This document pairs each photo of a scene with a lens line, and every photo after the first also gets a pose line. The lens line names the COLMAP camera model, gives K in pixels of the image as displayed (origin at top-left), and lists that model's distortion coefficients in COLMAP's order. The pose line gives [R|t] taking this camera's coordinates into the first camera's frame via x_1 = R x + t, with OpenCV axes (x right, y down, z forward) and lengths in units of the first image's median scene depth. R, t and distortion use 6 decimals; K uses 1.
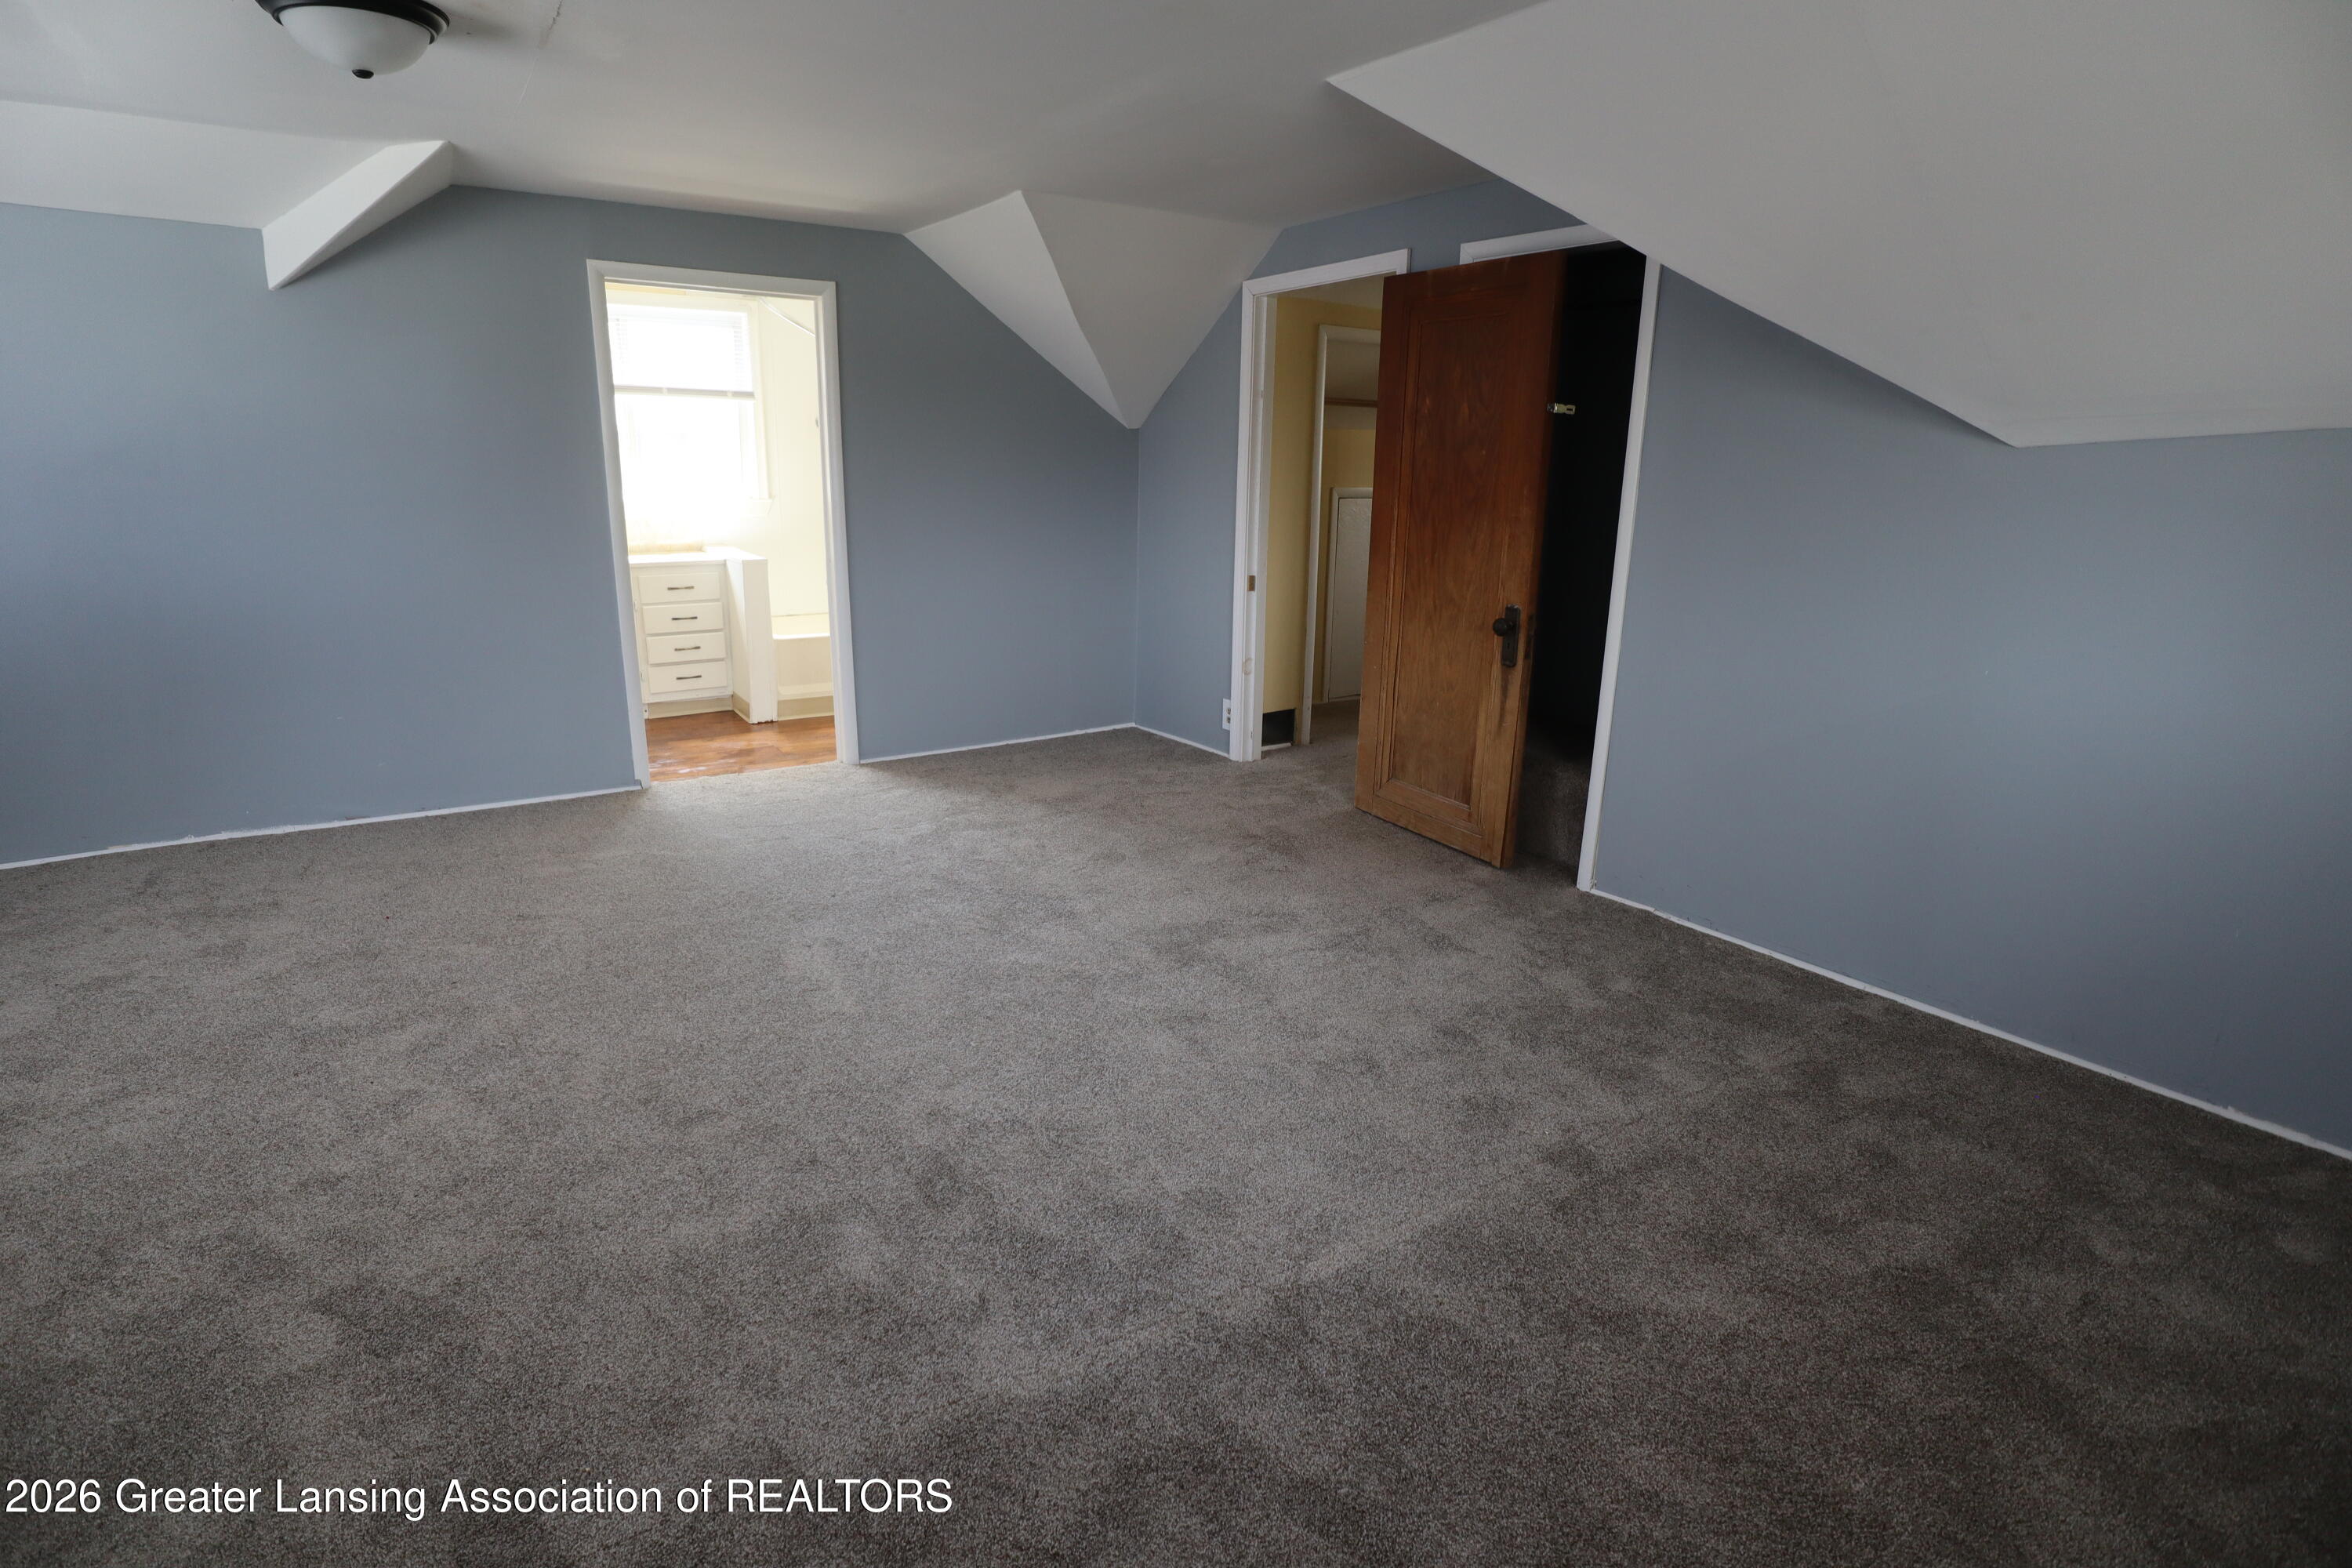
lens RADIAL K [[1183.3, 0, 1170.4], [0, 1183.3, 773.9], [0, 0, 1]] dist [-0.034850, 0.001516]
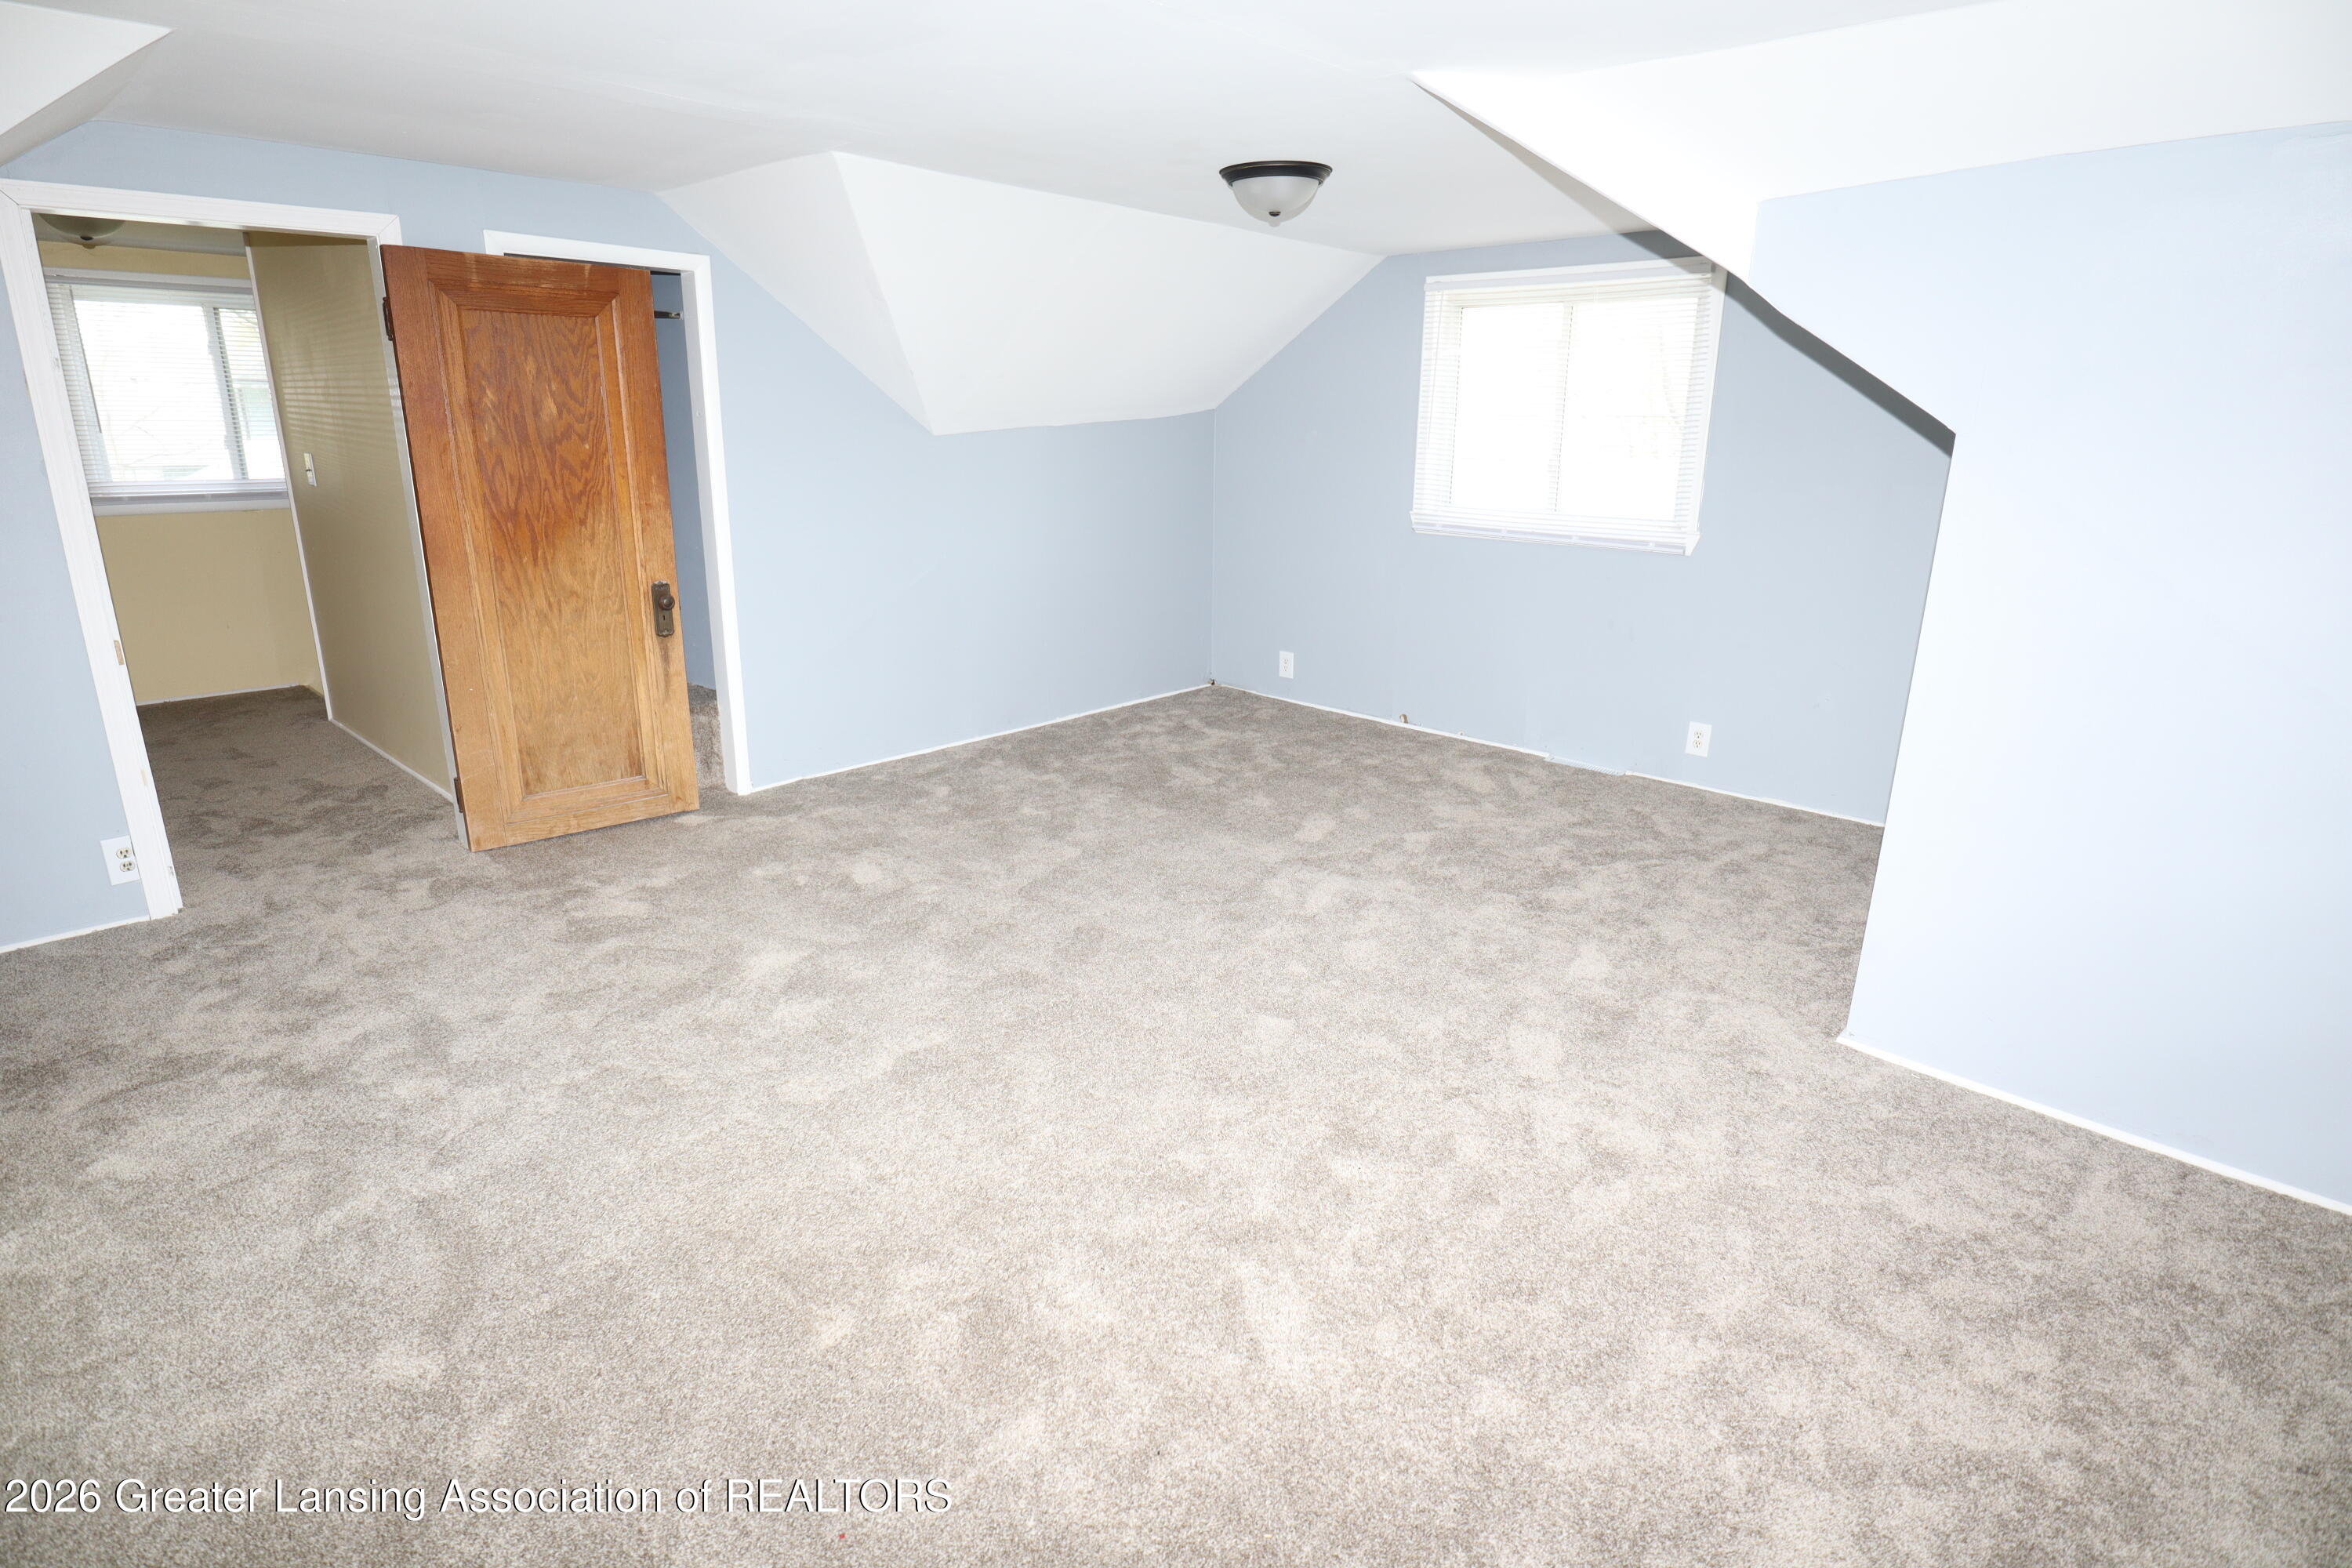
lens RADIAL K [[1183.3, 0, 1170.4], [0, 1183.3, 773.9], [0, 0, 1]] dist [-0.034850, 0.001516]
pose [[-0.205388, -0.305151, 0.929892, -0.849419], [0.230221, 0.908421, 0.348954, -0.239317], [-0.951217, 0.285752, -0.116327, 0.674286]]
